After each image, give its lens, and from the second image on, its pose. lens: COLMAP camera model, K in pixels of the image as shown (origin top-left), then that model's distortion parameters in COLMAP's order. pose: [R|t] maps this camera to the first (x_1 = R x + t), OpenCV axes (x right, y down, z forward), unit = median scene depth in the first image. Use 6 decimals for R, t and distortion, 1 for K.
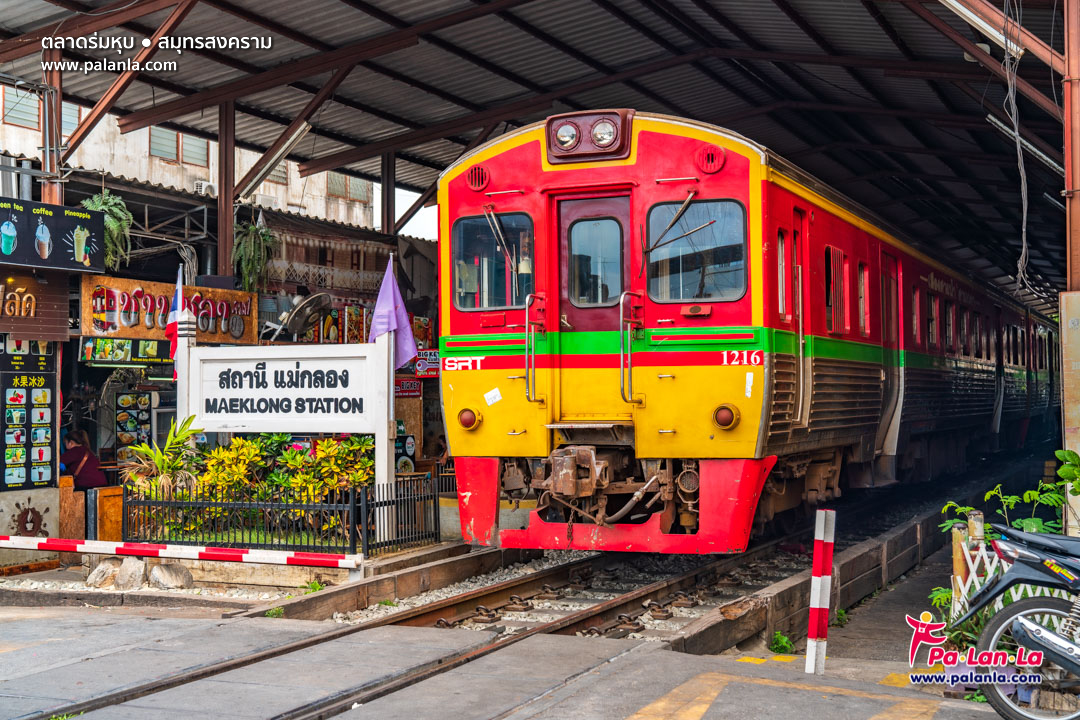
lens RADIAL K [[1424.6, 0, 540.3], [0, 1424.6, 357.1], [0, 0, 1]] dist [0.021262, 0.000000]
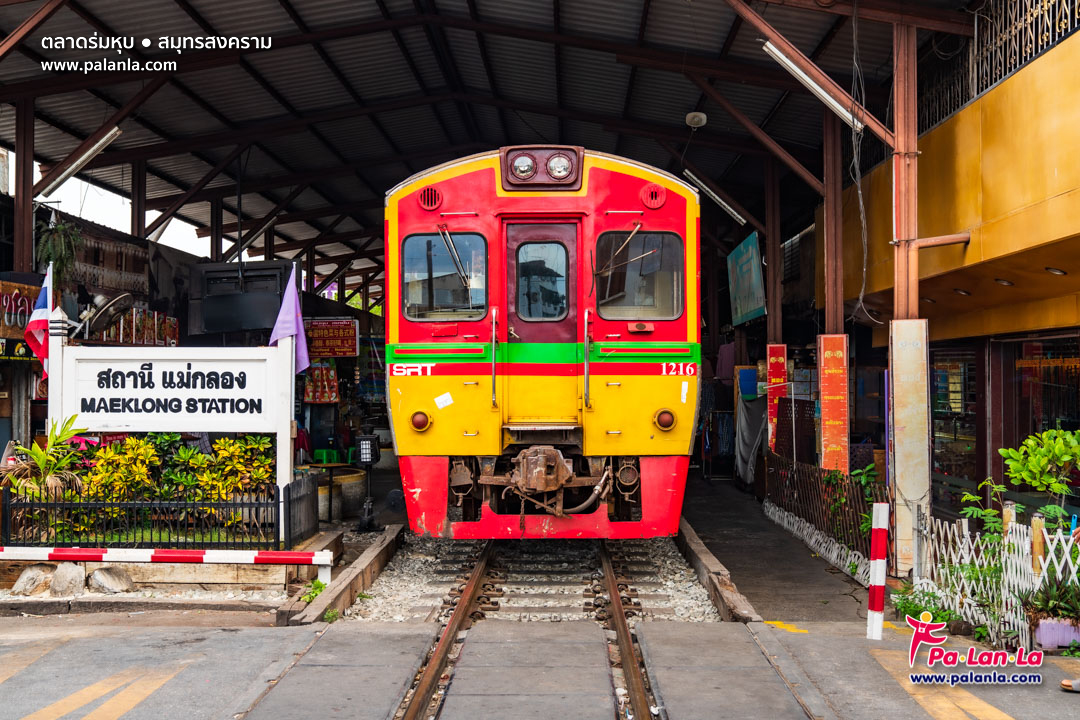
lens RADIAL K [[1197.0, 0, 539.8], [0, 1197.0, 367.8], [0, 0, 1]] dist [0.007654, 0.000000]
pose [[0.926612, 0.013101, 0.375791, -0.264262], [-0.017901, 0.999797, 0.009284, -0.006025], [-0.375593, -0.015329, 0.926658, 0.106713]]
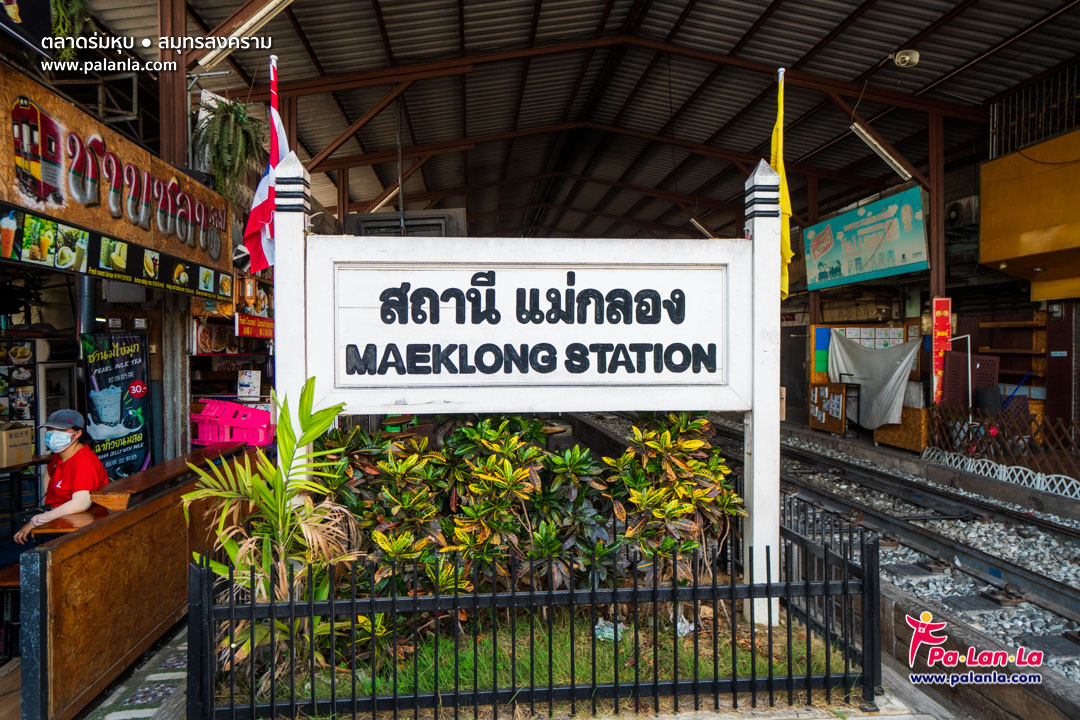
lens RADIAL K [[702.8, 0, 538.9], [0, 702.8, 361.4], [0, 0, 1]] dist [-0.001150, 0.015773]
pose [[0.877926, -0.005254, 0.478767, -0.303727], [-0.013733, 0.999252, 0.036148, 0.026473], [-0.478599, -0.038310, 0.877198, 0.797805]]
